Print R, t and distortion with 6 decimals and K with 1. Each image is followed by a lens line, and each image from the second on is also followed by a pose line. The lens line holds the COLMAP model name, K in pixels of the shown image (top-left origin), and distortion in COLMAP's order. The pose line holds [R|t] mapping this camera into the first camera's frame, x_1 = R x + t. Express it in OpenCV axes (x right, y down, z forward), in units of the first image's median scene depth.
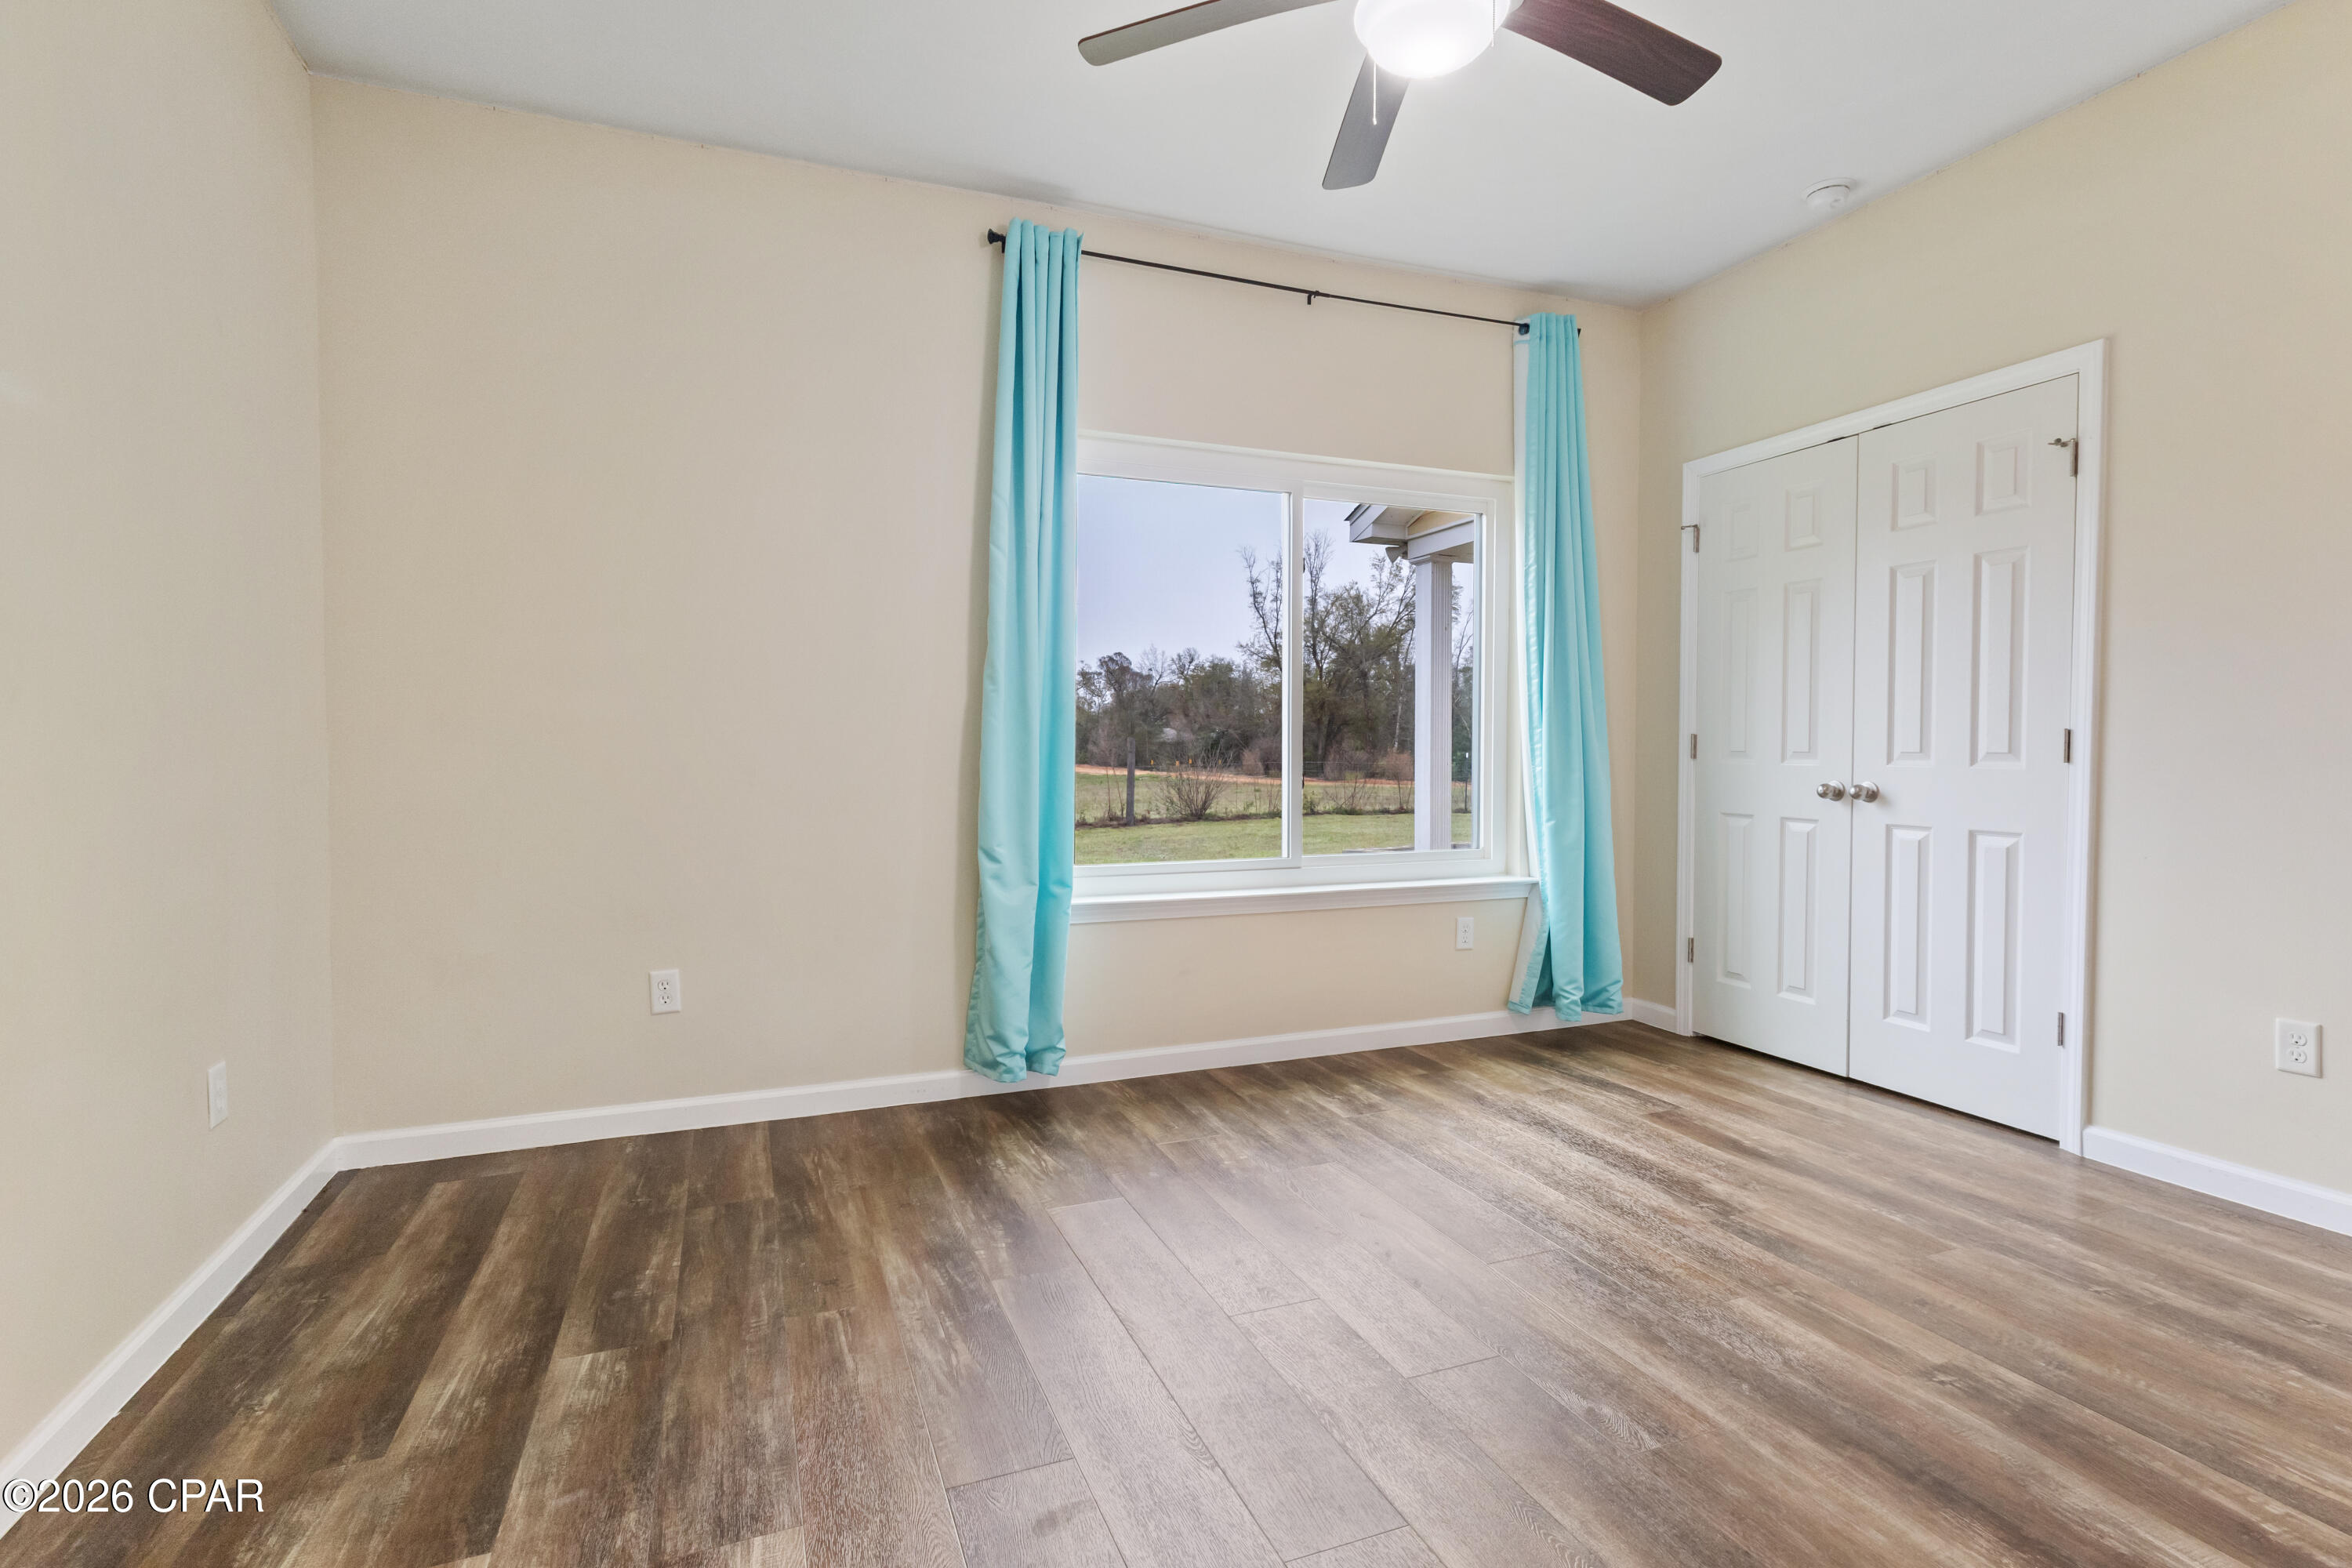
lens RADIAL K [[1122.2, 0, 1186.6], [0, 1122.2, 767.9], [0, 0, 1]] dist [0.001416, -0.000288]
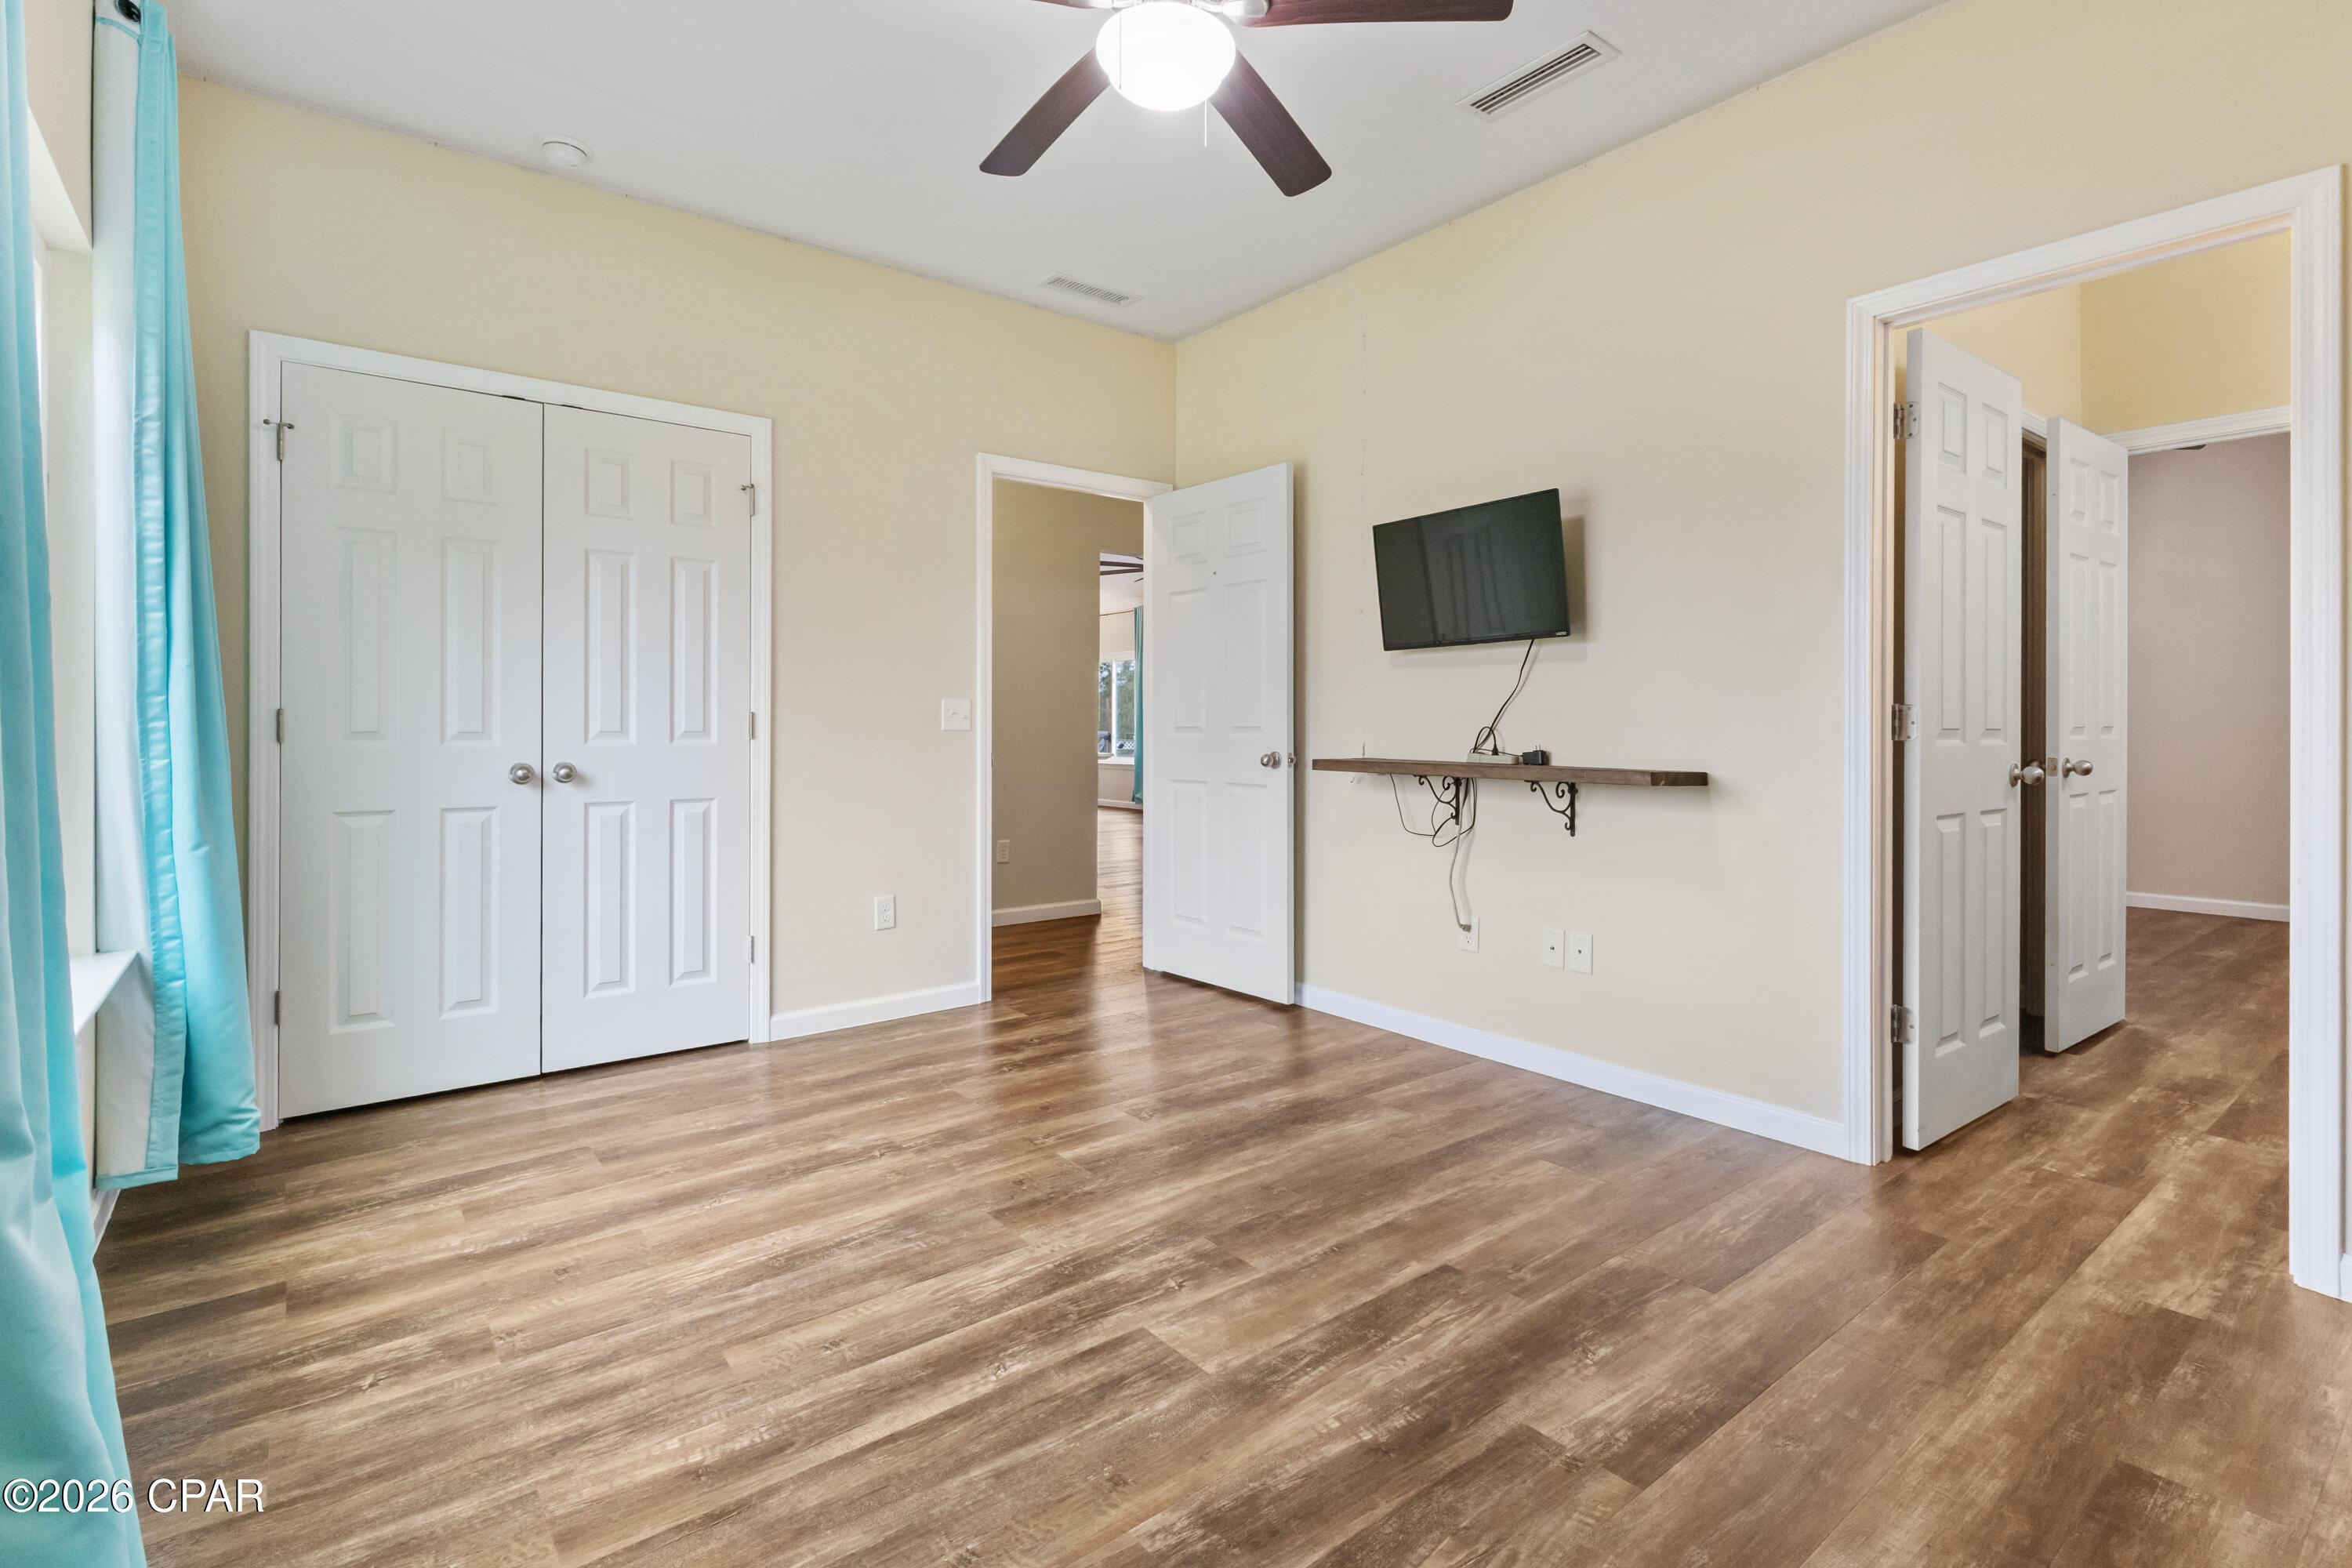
lens RADIAL K [[1122.2, 0, 1165.1], [0, 1122.2, 722.2], [0, 0, 1]] dist [0.001416, -0.000288]
pose [[-0.290200, 0.001508, 0.956965, -0.487233], [0.016093, 0.999865, 0.003305, -0.017462], [-0.956831, 0.016360, -0.290185, 0.782318]]
